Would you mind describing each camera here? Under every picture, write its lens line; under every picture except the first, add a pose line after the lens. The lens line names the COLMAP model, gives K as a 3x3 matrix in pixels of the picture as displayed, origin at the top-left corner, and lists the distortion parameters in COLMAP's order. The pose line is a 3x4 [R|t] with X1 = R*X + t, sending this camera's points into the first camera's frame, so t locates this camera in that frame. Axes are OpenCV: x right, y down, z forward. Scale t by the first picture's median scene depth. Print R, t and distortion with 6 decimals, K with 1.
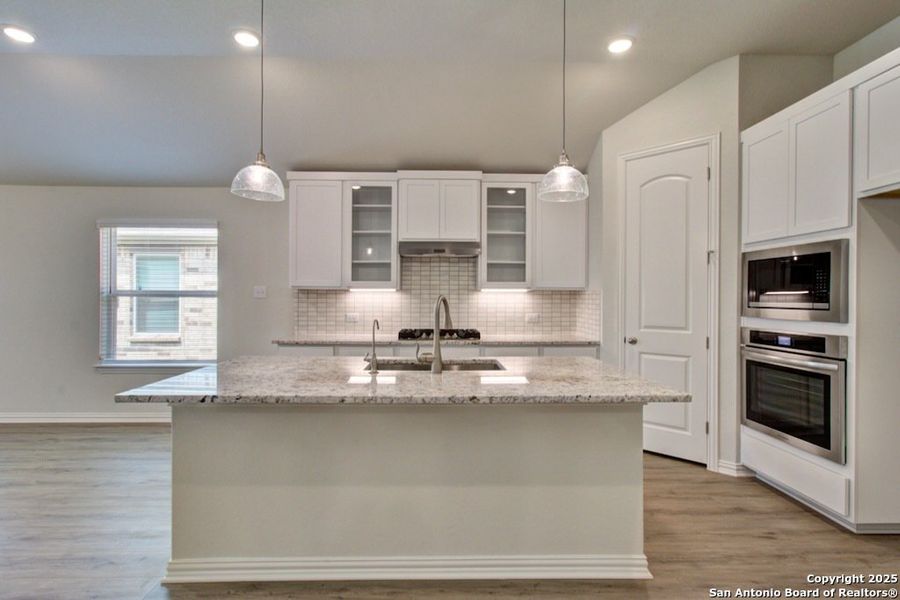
lens RADIAL K [[446.3, 0, 449.0], [0, 446.3, 301.9], [0, 0, 1]] dist [0.009557, 0.001349]
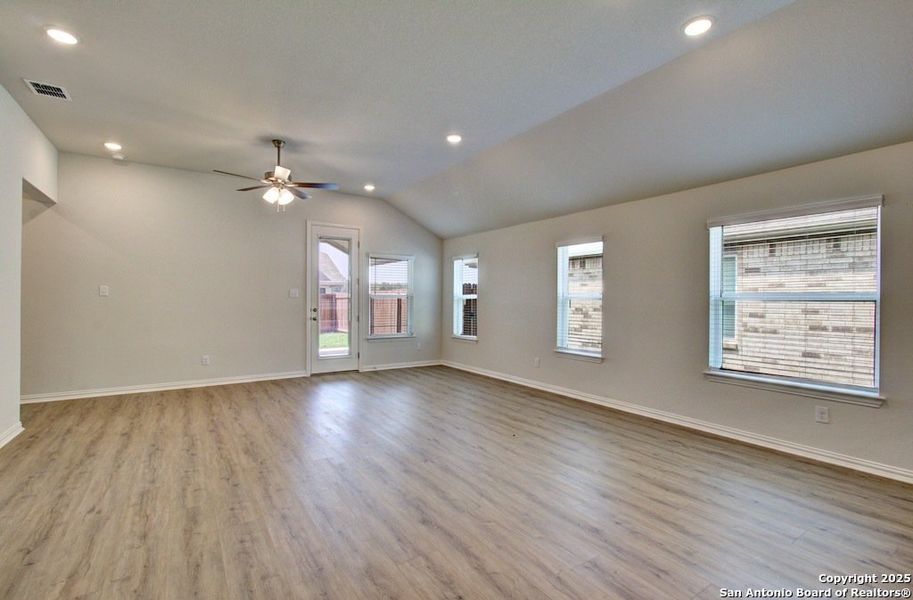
lens RADIAL K [[445.5, 0, 452.1], [0, 445.5, 299.3], [0, 0, 1]] dist [-0.019256, 0.000588]
pose [[0.539739, 0.000562, -0.841832, -0.272247], [-0.010922, 0.999920, -0.006335, -0.001951], [0.841762, 0.012614, 0.539702, 0.033562]]
